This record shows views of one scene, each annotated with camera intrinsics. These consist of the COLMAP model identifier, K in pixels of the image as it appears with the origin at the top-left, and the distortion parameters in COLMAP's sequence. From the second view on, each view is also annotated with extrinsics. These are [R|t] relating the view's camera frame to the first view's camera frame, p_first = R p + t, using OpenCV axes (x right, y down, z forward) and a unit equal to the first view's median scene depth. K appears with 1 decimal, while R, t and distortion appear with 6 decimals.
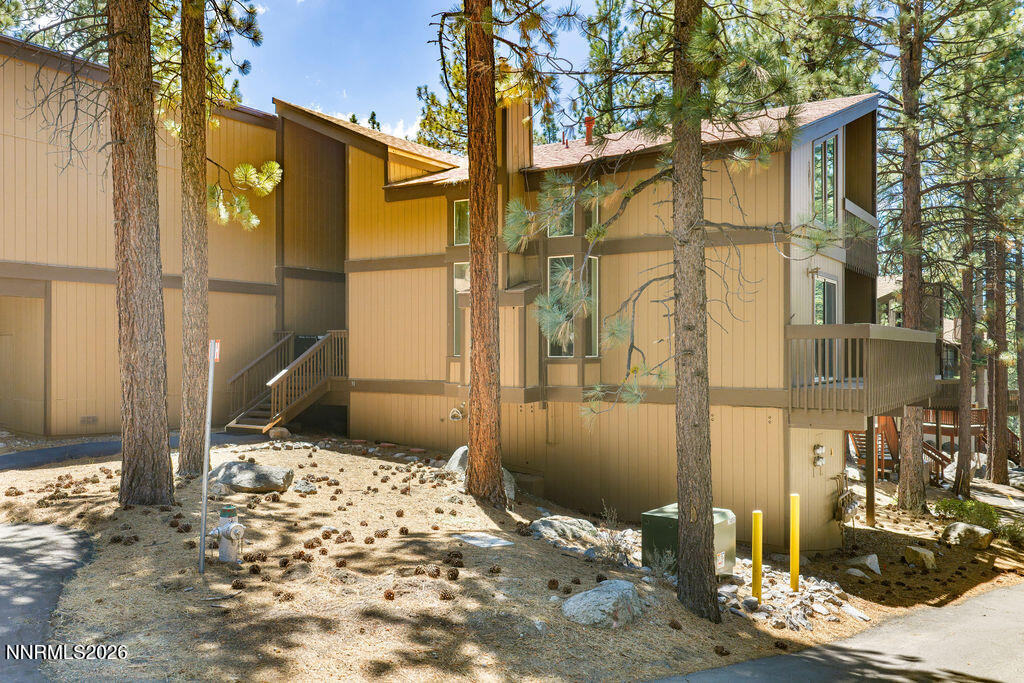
lens RADIAL K [[833.1, 0, 512.1], [0, 833.1, 346.4], [0, 0, 1]] dist [0.011556, -0.010795]
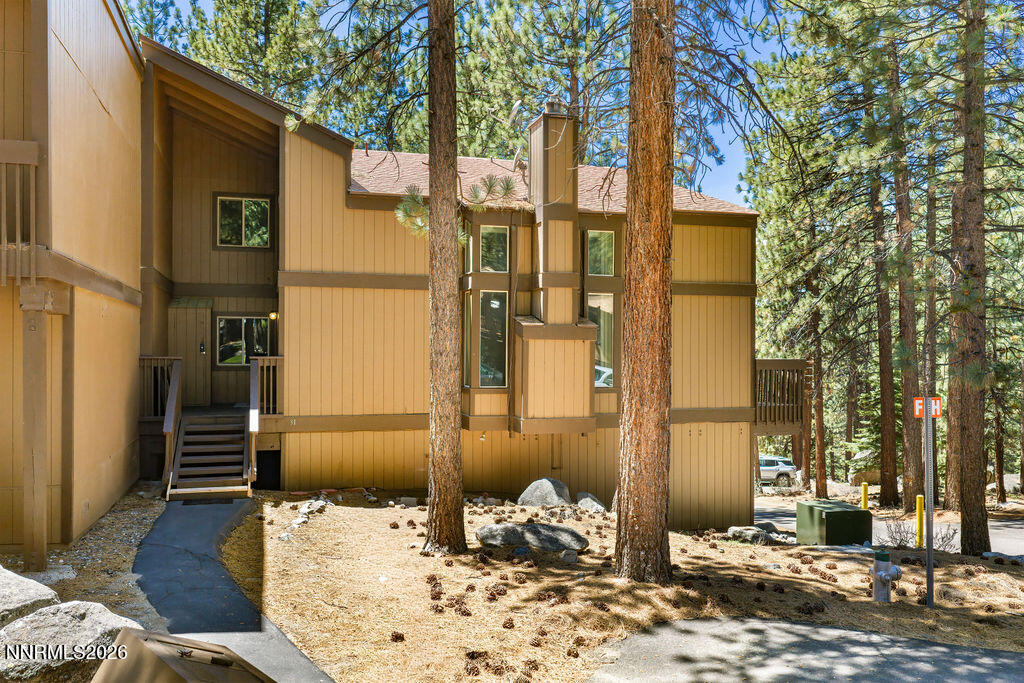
lens RADIAL K [[833.1, 0, 510.7], [0, 833.1, 345.5], [0, 0, 1]] dist [0.011556, -0.010795]
pose [[0.655190, 0.005805, 0.755442, -0.686437], [-0.003711, 0.999983, -0.004466, -0.029601], [-0.755455, 0.000122, 0.655200, 0.306883]]
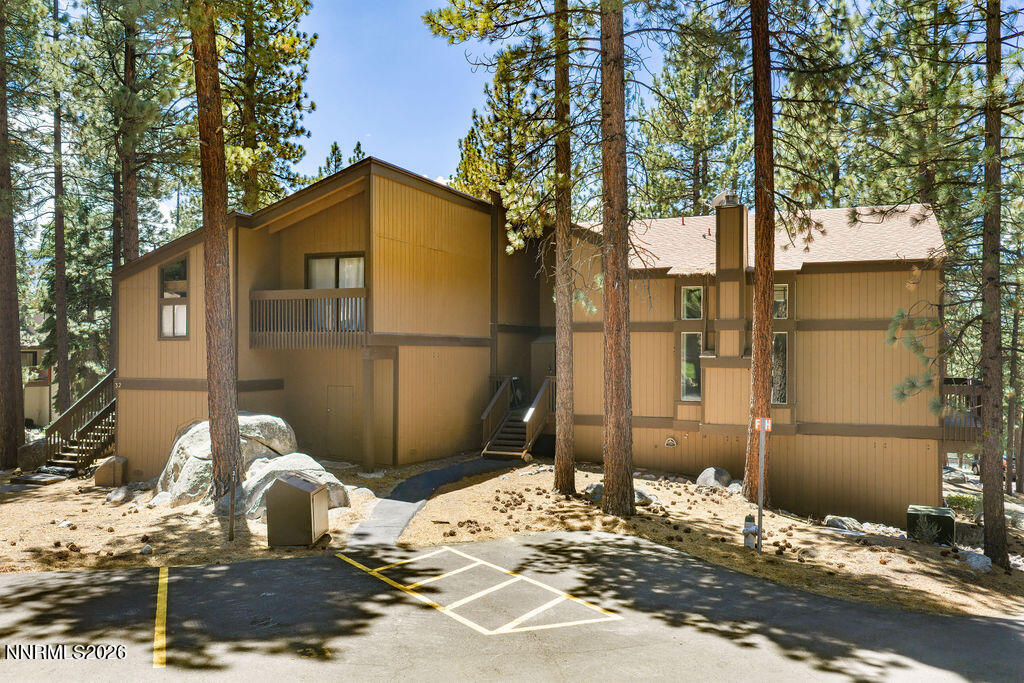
lens RADIAL K [[833.1, 0, 508.8], [0, 833.1, 342.5], [0, 0, 1]] dist [0.011556, -0.010795]
pose [[0.983700, 0.005494, 0.179735, -0.529544], [-0.004935, 0.999982, -0.003554, -0.069180], [-0.179751, 0.002609, 0.983709, -0.262721]]
